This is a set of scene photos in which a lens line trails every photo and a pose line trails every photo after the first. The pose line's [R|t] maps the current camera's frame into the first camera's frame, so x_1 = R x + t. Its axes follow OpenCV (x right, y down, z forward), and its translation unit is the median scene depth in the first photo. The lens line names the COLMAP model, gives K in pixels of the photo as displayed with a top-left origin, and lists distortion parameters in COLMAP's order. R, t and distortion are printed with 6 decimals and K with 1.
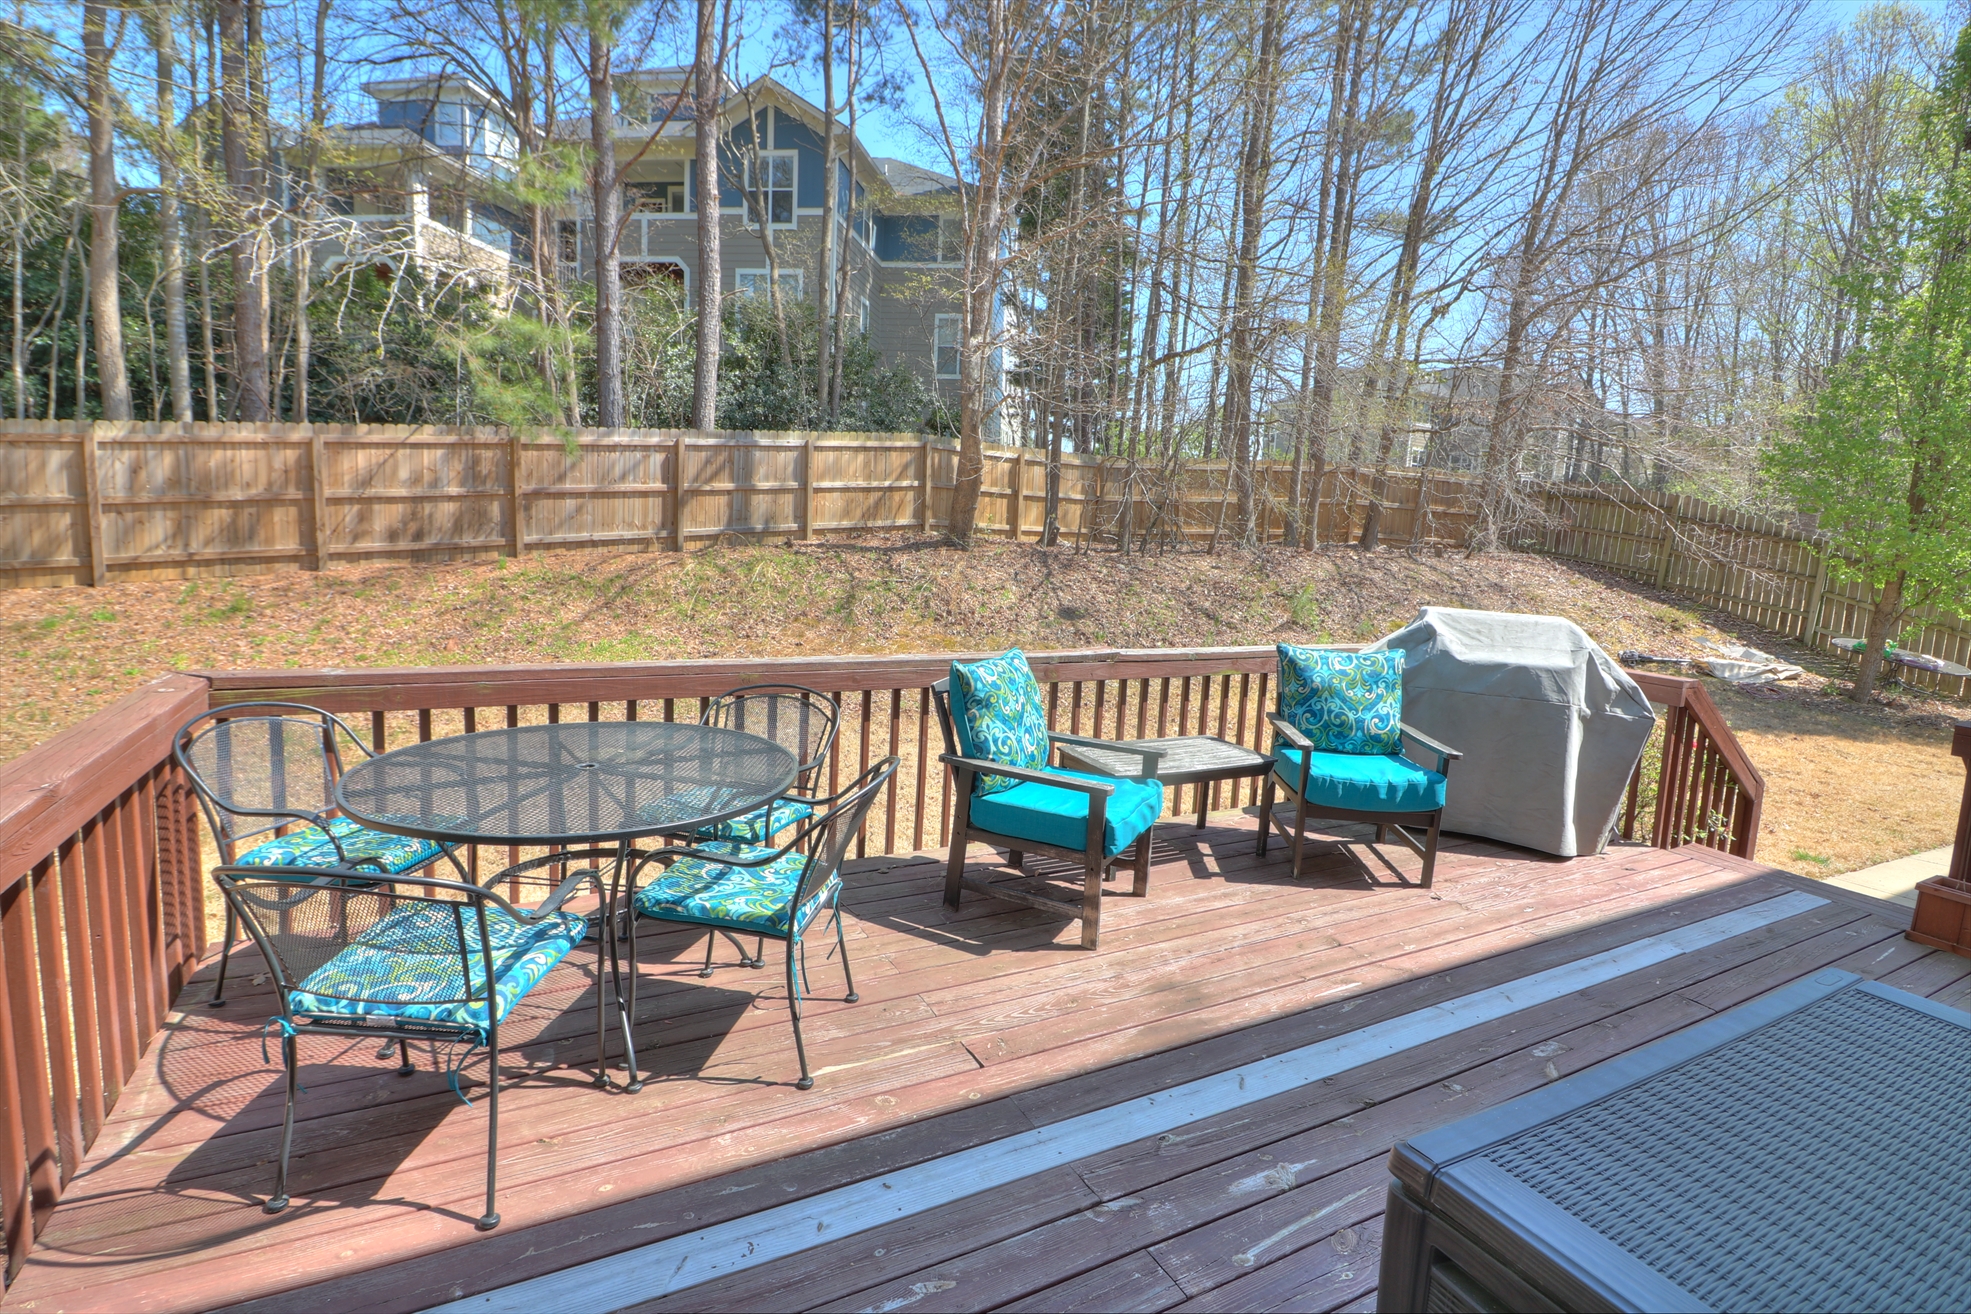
lens RADIAL K [[918.9, 0, 987.5], [0, 918.9, 648.9], [0, 0, 1]] dist [0.003150, 0.000253]
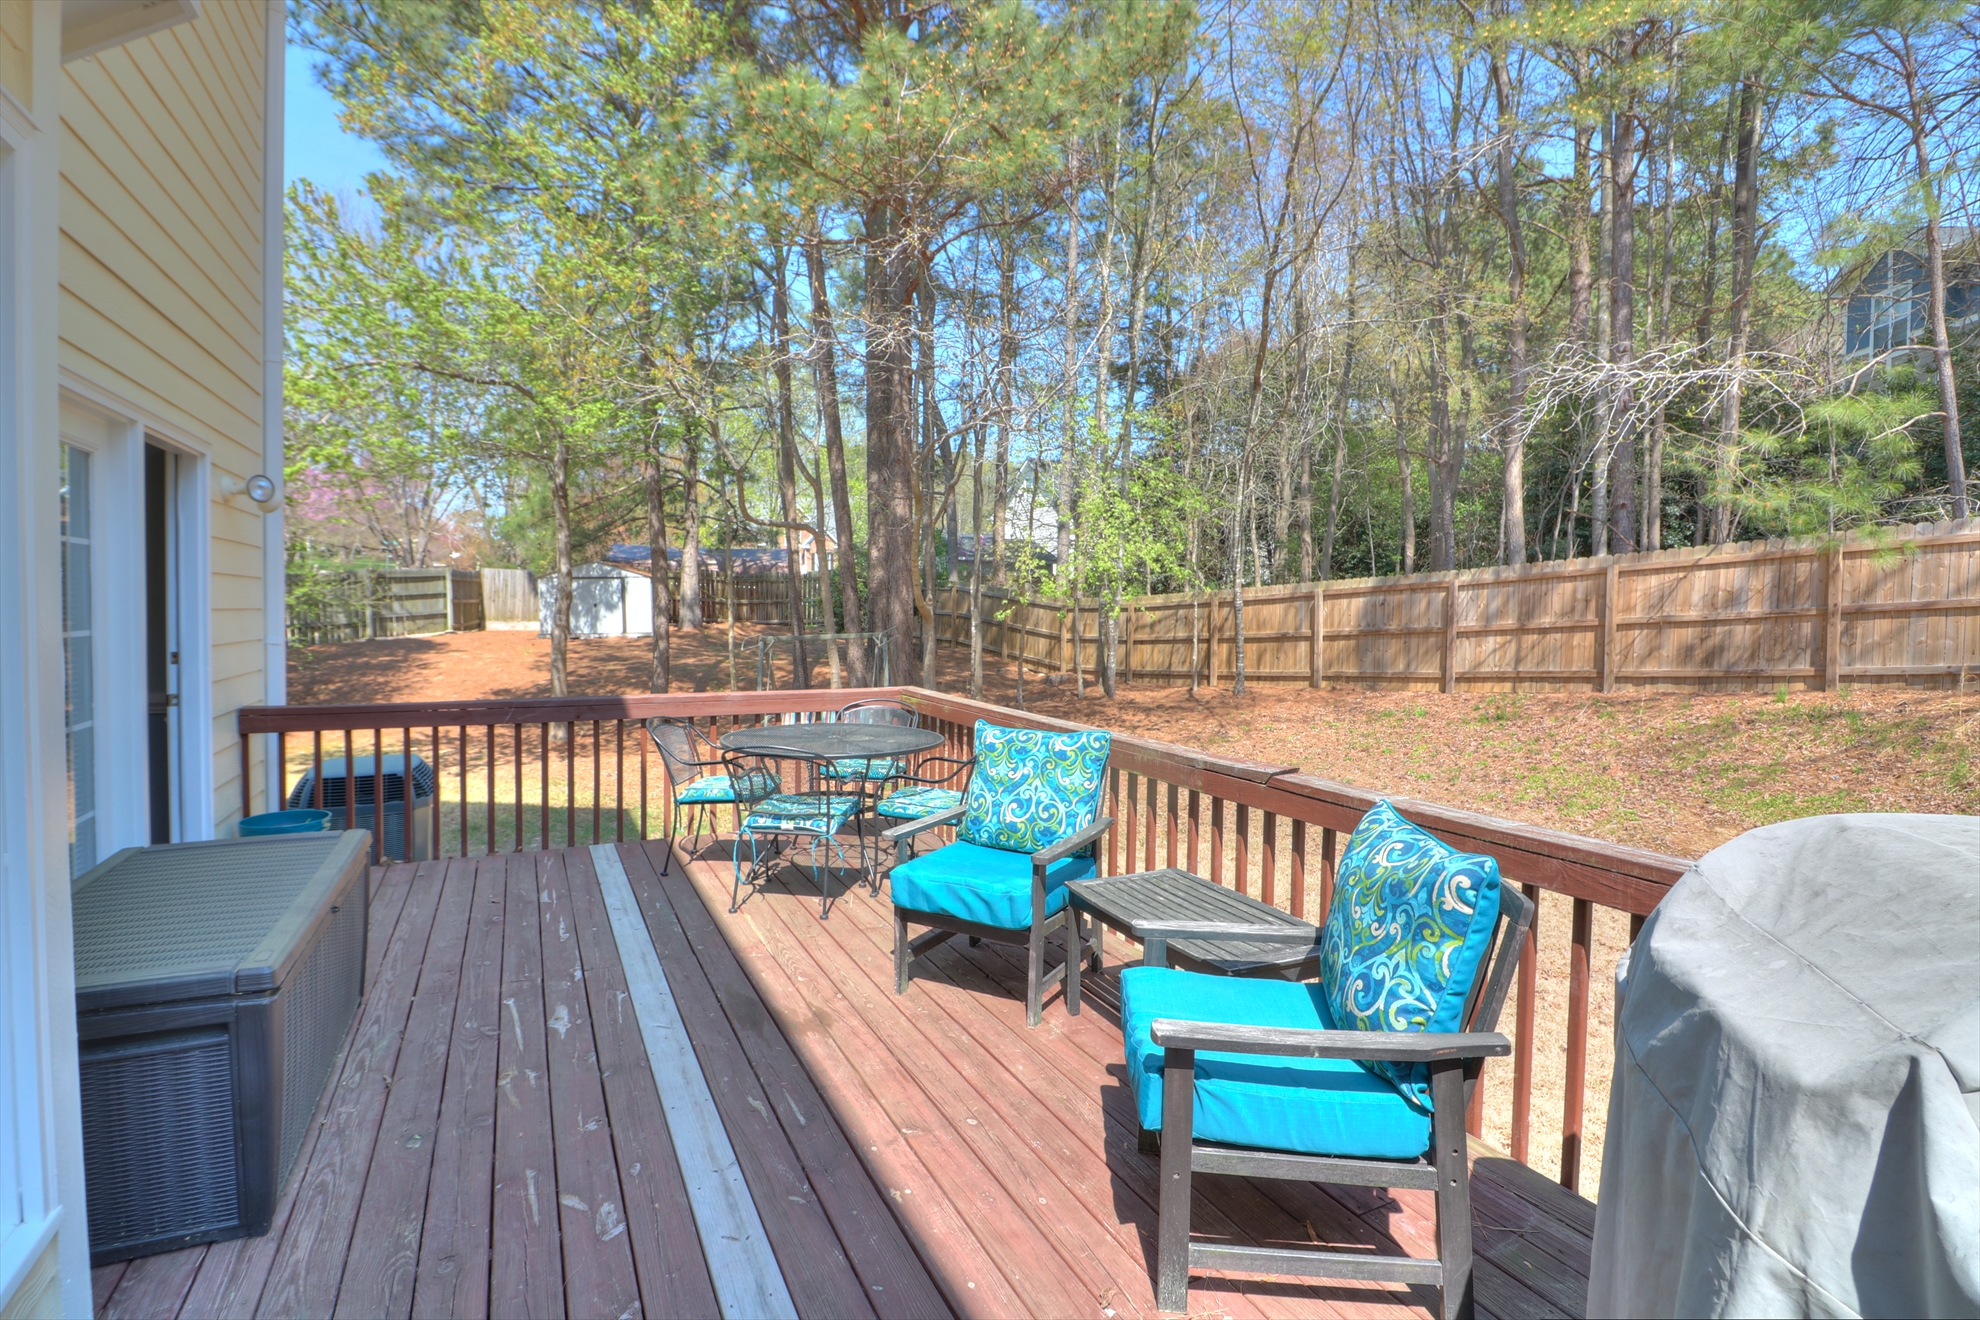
lens RADIAL K [[923.1, 0, 995.1], [0, 923.1, 650.1], [0, 0, 1]] dist [0.003150, 0.000253]
pose [[-0.009370, 0.001236, -0.999955, 0.334230], [-0.157158, 0.987570, 0.002693, -0.023556], [0.987529, 0.157177, -0.009060, 0.300907]]
